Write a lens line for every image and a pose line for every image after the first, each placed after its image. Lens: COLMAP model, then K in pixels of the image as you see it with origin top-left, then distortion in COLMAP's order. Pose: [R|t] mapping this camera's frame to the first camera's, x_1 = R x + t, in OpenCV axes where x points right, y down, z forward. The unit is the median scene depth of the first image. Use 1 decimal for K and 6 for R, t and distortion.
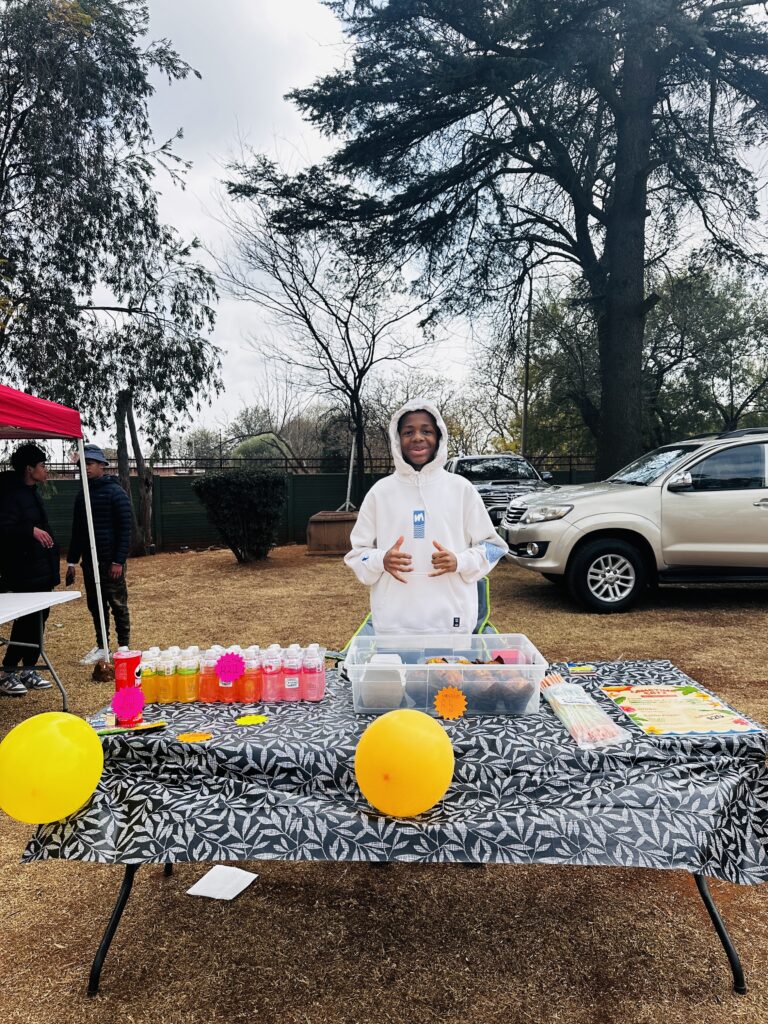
lens RADIAL K [[729.5, 0, 384.0], [0, 729.5, 512.0], [0, 0, 1]] dist [0.031160, -0.000324]
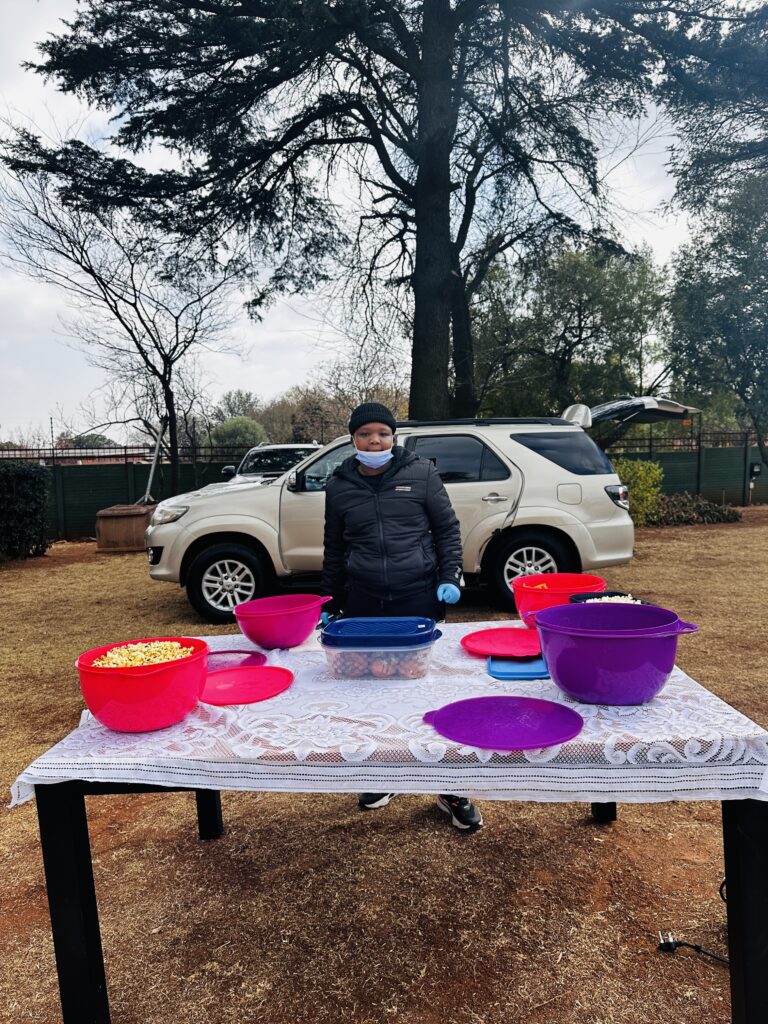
lens RADIAL K [[740.1, 0, 384.0], [0, 740.1, 512.0], [0, 0, 1]] dist [0.124911, -0.196717]
pose [[0.999606, -0.003067, -0.027913, 0.527940], [0.003657, 0.999771, 0.021105, -0.021188], [0.027842, -0.021199, 0.999388, 0.068564]]
